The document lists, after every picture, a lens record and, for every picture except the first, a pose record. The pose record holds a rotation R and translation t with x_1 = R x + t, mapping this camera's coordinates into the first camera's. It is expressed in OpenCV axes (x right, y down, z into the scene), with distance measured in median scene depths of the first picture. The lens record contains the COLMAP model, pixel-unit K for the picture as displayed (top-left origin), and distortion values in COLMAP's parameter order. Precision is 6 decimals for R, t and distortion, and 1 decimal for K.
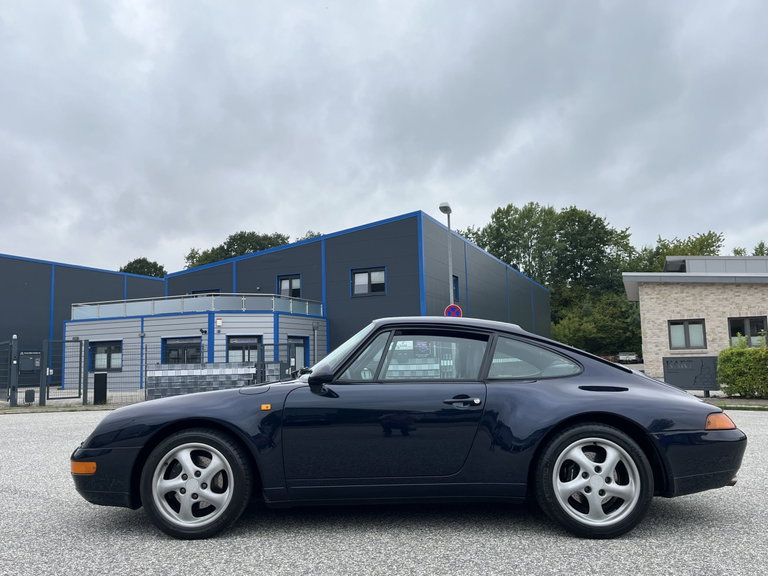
lens RADIAL K [[640.1, 0, 376.2], [0, 640.1, 289.7], [0, 0, 1]] dist [0.015977, -0.022163]
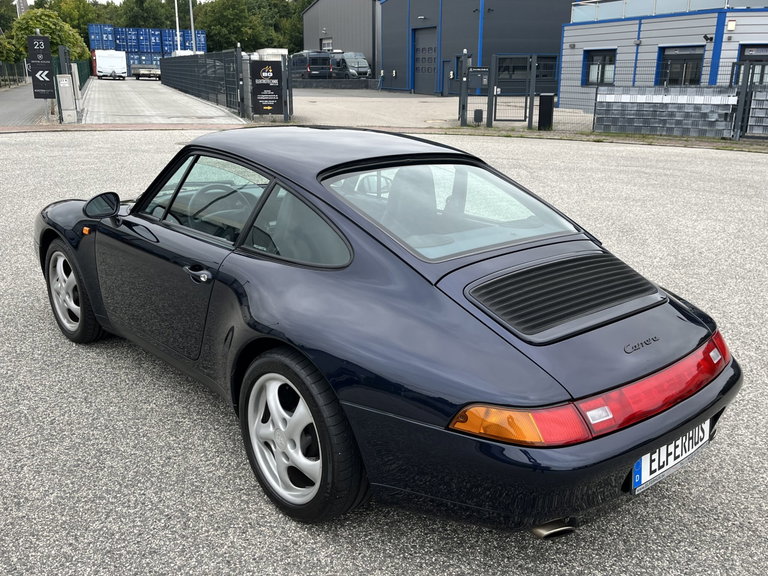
lens RADIAL K [[725.8, 0, 382.7], [0, 725.8, 290.6], [0, 0, 1]] dist [0.030123, 0.000000]
pose [[0.687862, 0.240931, -0.684688, 0.160467], [0.060295, 0.921076, 0.384686, -0.020514], [0.723332, -0.305895, 0.619046, 0.122068]]
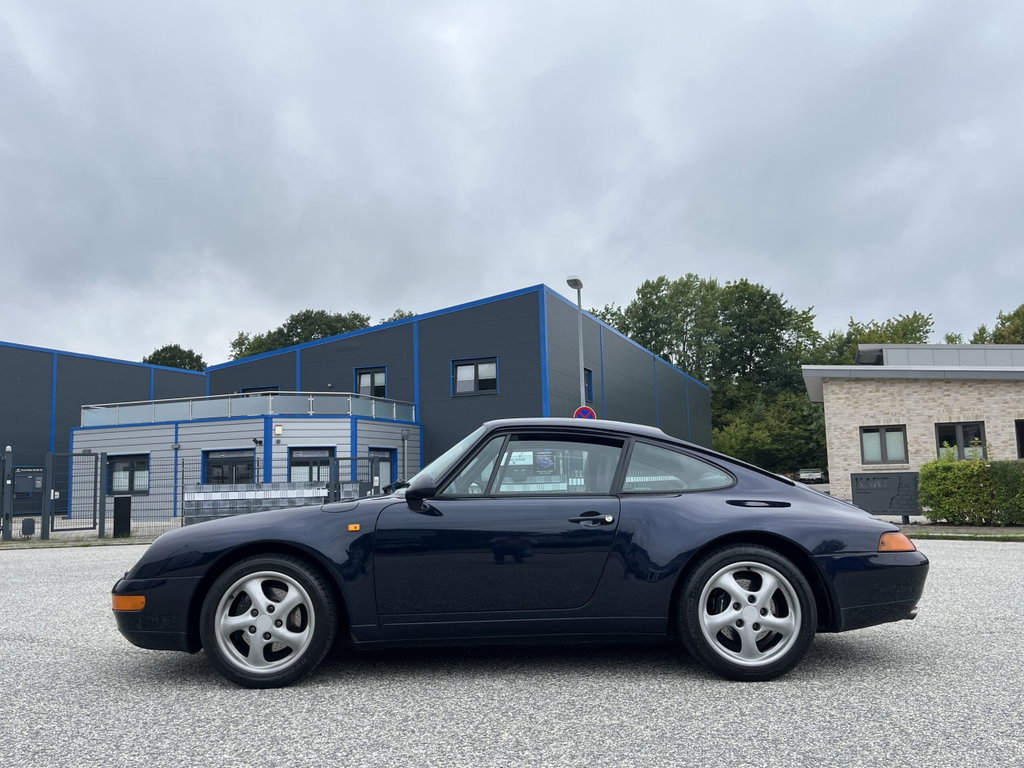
lens RADIAL K [[846.3, 0, 511.5], [0, 846.3, 383.5], [0, 0, 1]] dist [0.004723, 0.000899]
pose [[0.999487, 0.000940, 0.032011, -0.000883], [-0.000788, 0.999988, -0.004764, 0.000567], [-0.032015, 0.004736, 0.999476, -0.018454]]
